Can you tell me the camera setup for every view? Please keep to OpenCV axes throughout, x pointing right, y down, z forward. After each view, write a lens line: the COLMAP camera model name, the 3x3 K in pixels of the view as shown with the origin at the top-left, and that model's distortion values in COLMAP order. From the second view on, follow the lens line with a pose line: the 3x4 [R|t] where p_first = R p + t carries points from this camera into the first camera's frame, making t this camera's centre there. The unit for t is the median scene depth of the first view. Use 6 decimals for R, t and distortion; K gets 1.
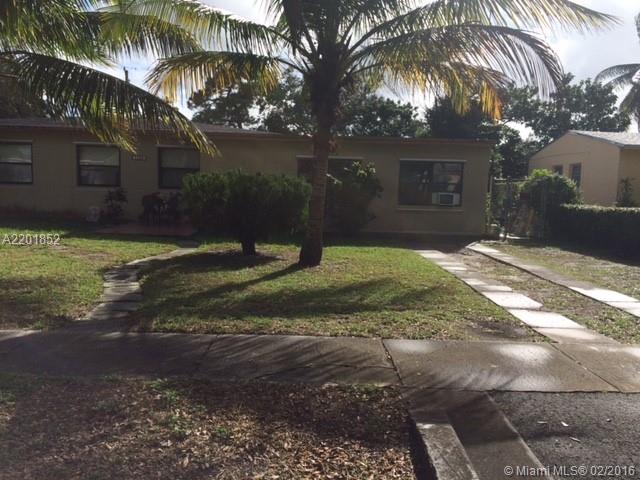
lens RADIAL K [[543.5, 0, 320.0], [0, 543.5, 240.0], [0, 0, 1]] dist [0.053508, -0.005865]
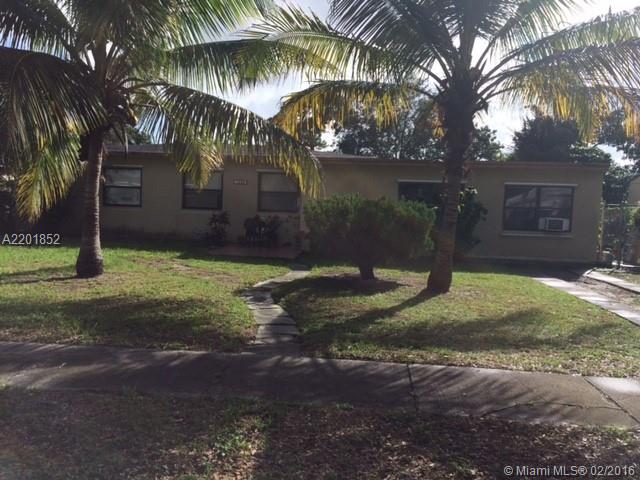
lens RADIAL K [[543.0, 0, 320.0], [0, 543.0, 240.0], [0, 0, 1]] dist [0.010120, -0.001271]
pose [[0.994628, 0.013275, -0.102656, -0.082602], [-0.017442, 0.999056, -0.039797, -0.002428], [0.102031, 0.041374, 0.993920, 0.003429]]
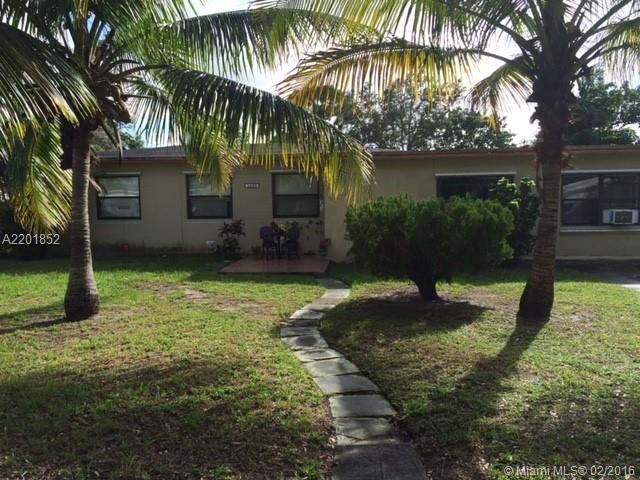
lens RADIAL K [[533.9, 0, 320.8], [0, 533.9, 246.4], [0, 0, 1]] dist [0.002606, -0.006464]
pose [[0.994804, -0.034880, -0.095642, -0.150417], [0.032891, 0.999210, -0.022296, -0.027303], [0.096344, 0.019035, 0.995166, 0.145821]]
